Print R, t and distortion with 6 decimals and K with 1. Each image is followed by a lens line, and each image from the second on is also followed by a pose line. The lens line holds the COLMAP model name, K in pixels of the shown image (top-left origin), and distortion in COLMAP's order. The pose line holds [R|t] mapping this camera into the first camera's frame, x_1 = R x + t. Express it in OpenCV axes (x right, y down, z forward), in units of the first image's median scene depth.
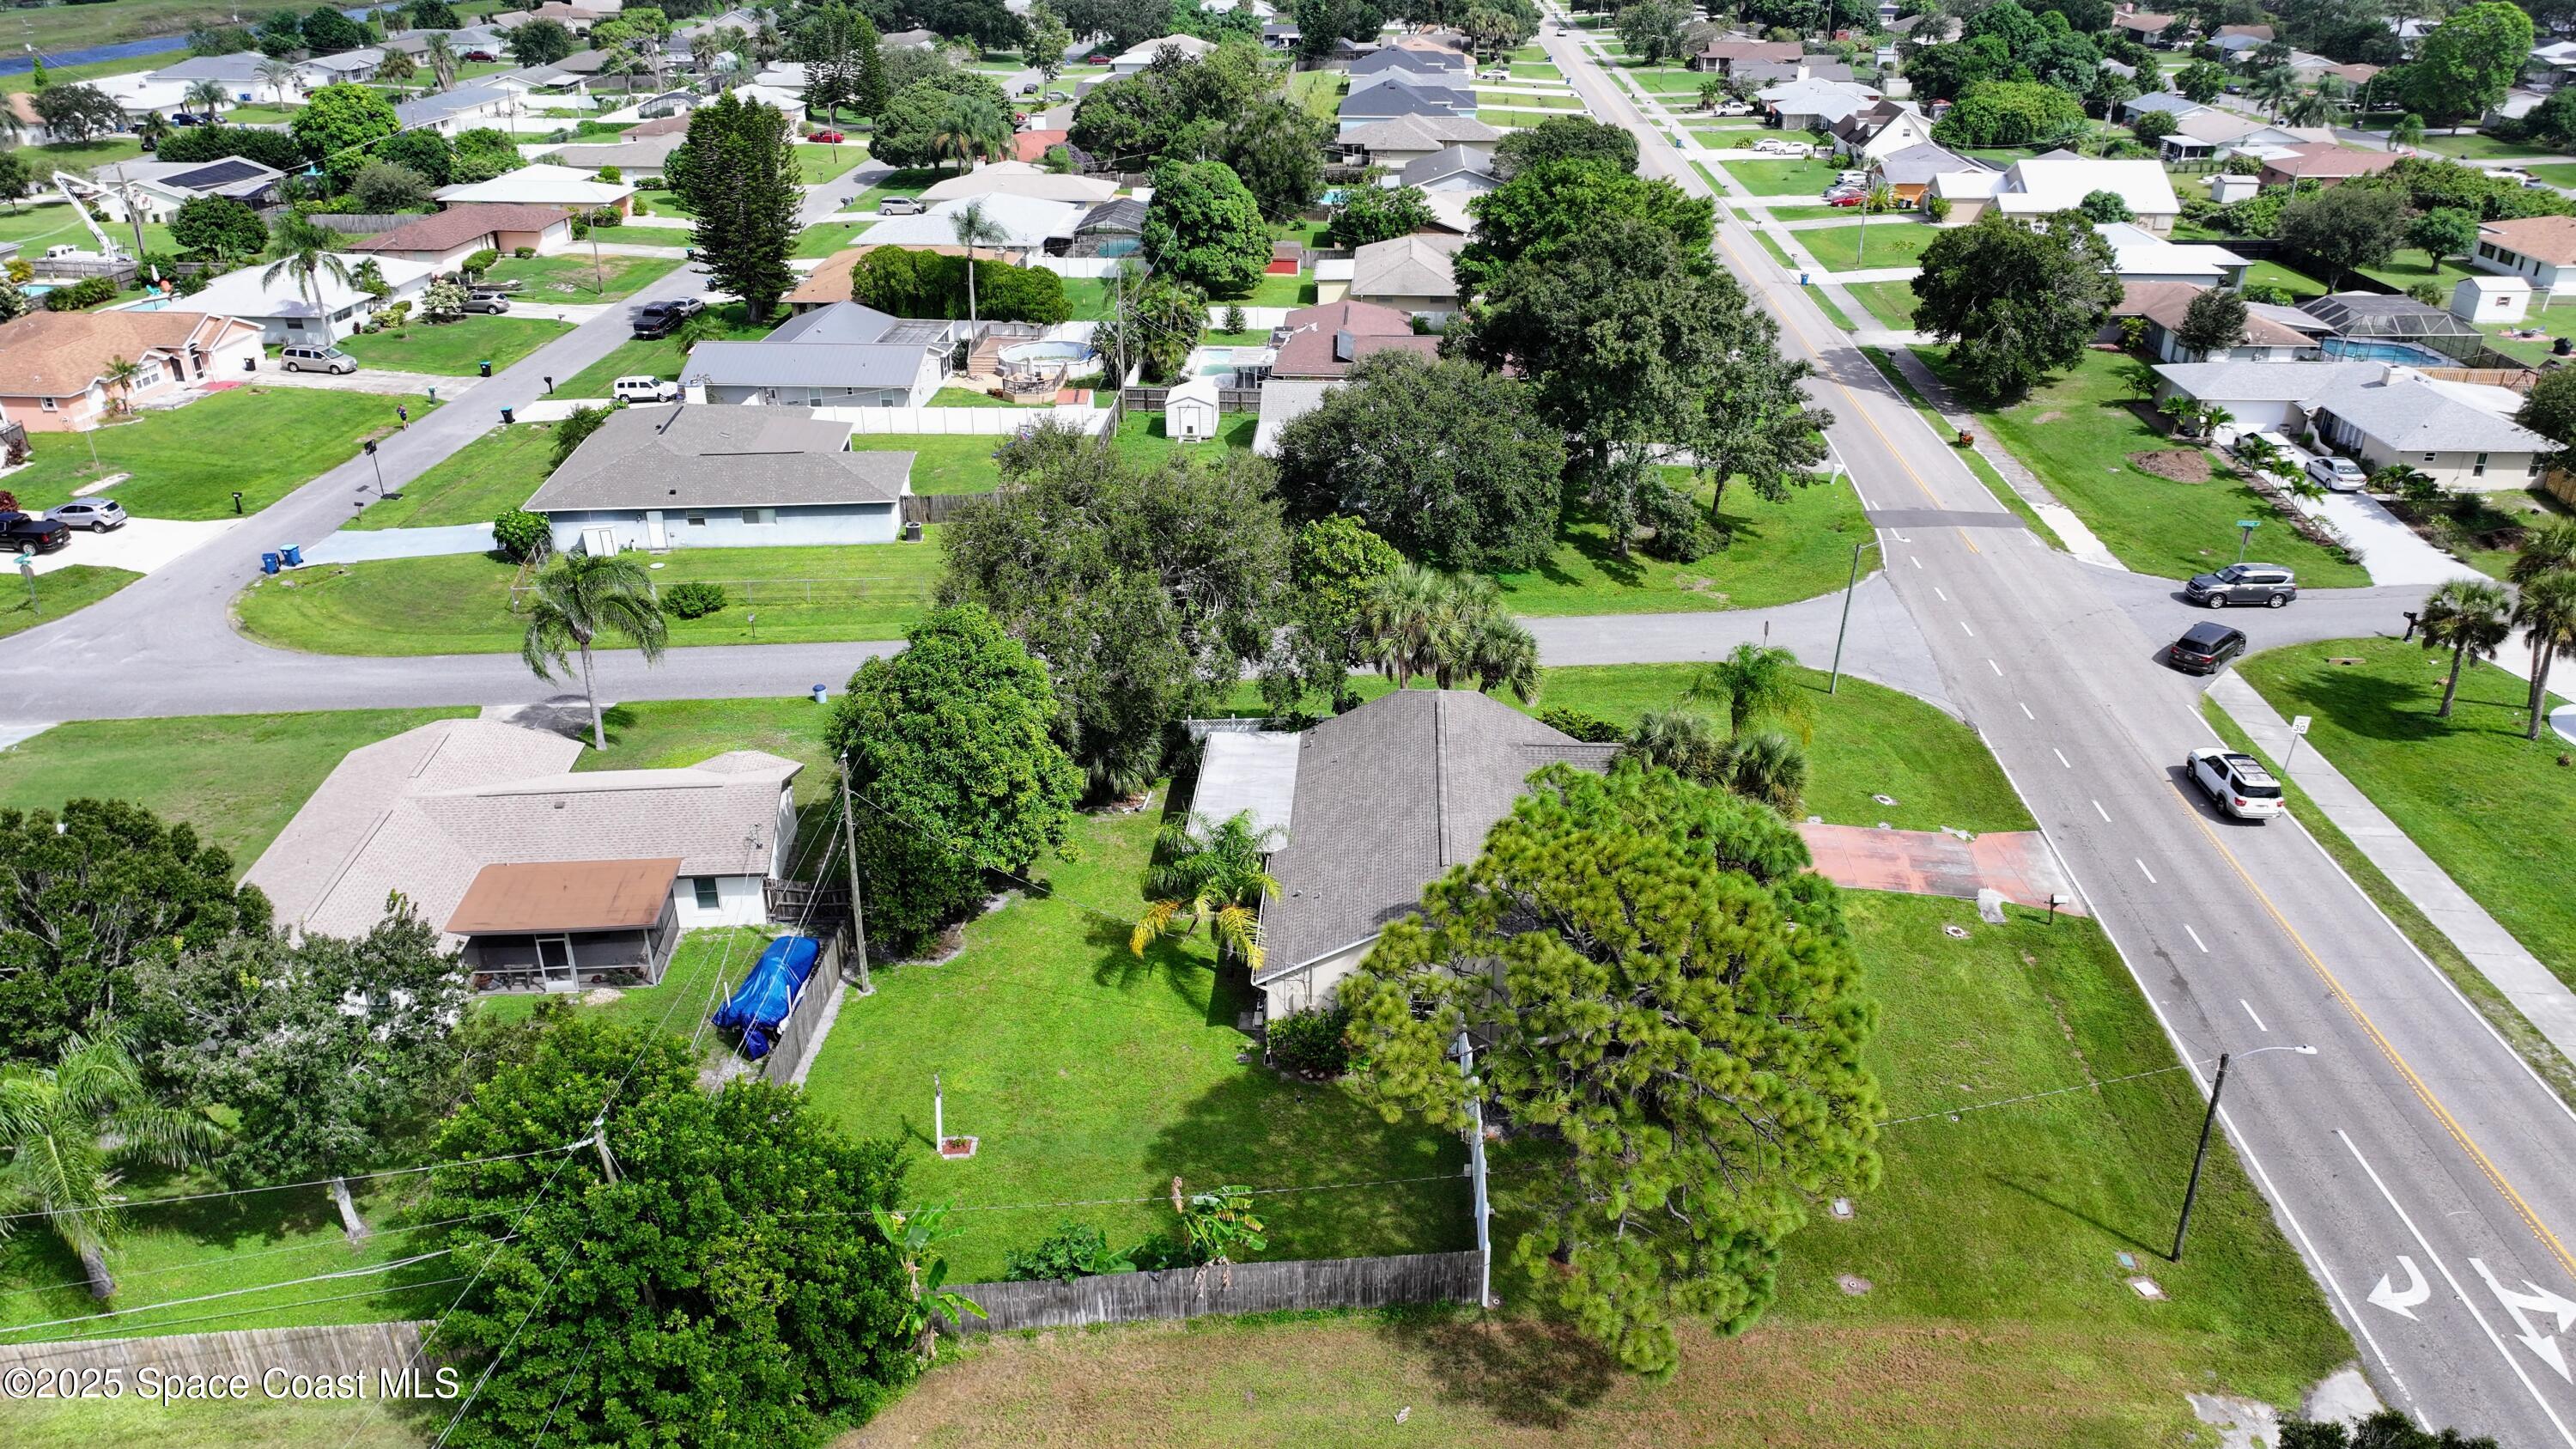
lens RADIAL K [[1801.8, 0, 1291.8], [0, 1801.8, 716.9], [0, 0, 1]] dist [0.003656, 0.010016]
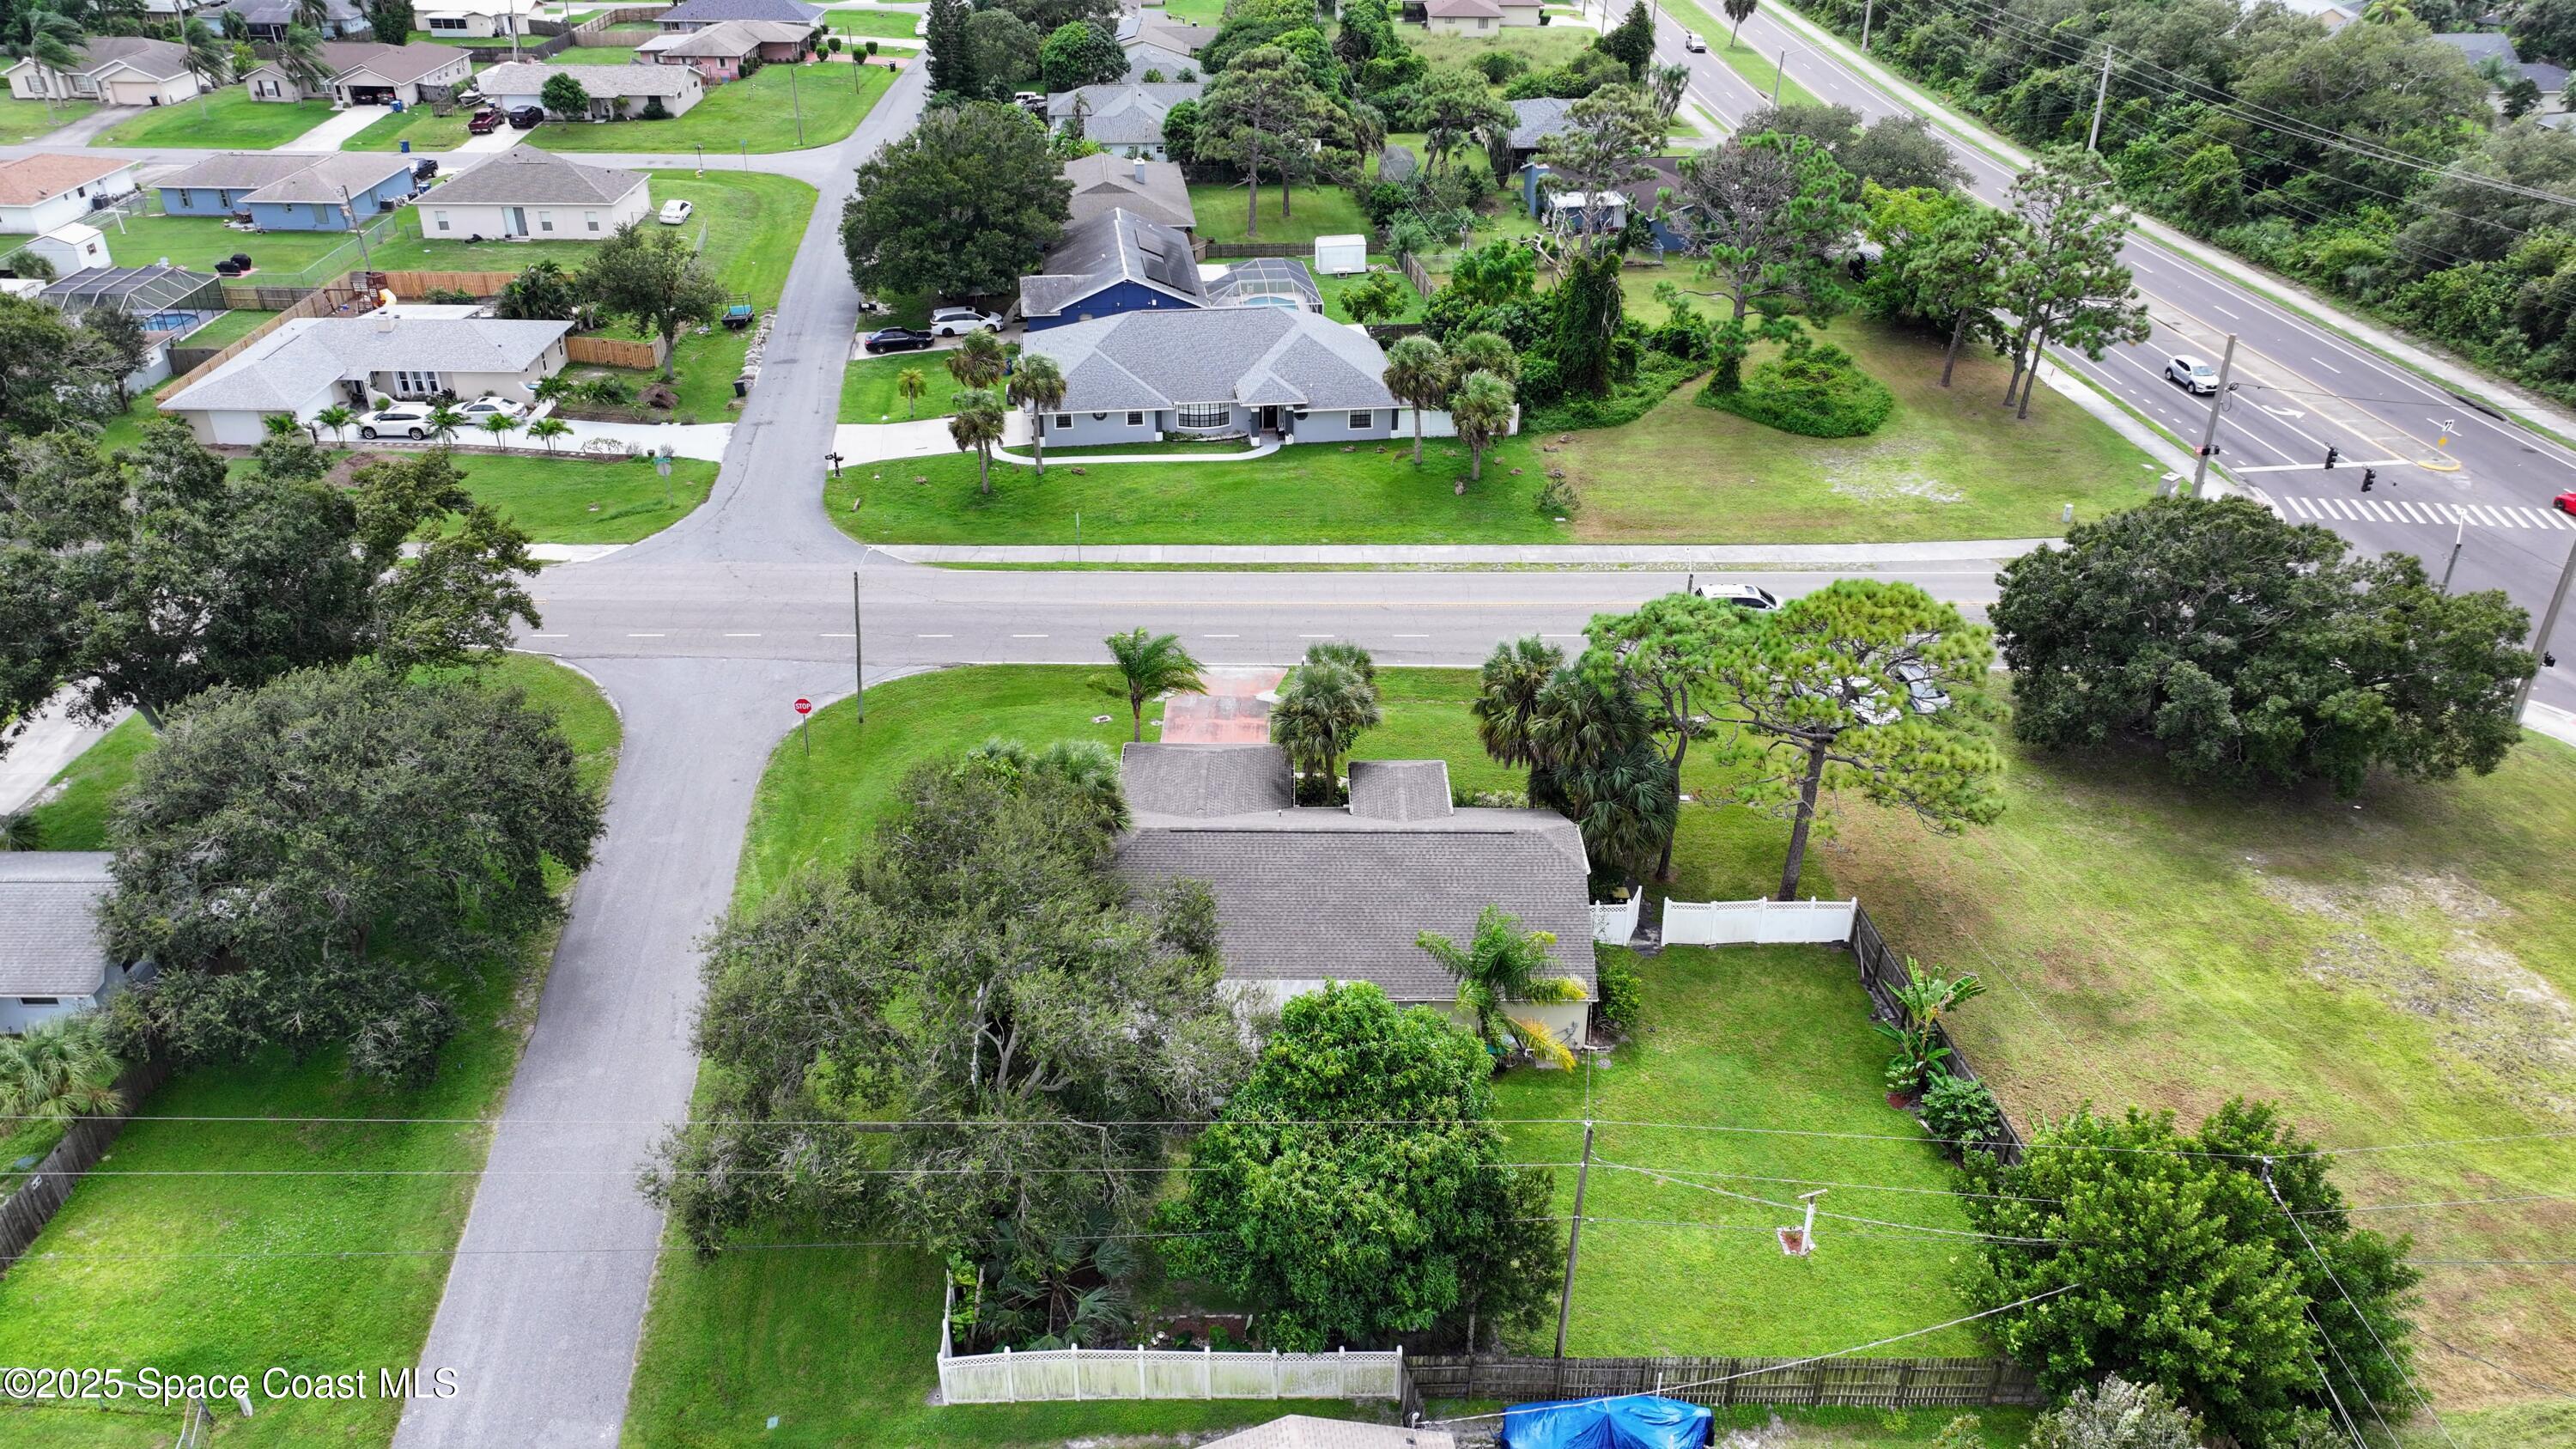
lens RADIAL K [[1818.6, 0, 1293.5], [0, 1818.6, 729.4], [0, 0, 1]] dist [0.005084, 0.003359]
pose [[-0.070535, -0.496855, 0.864963, -0.495673], [0.416318, 0.773328, 0.478167, -0.329746], [-0.906479, 0.393827, 0.152303, 0.533740]]
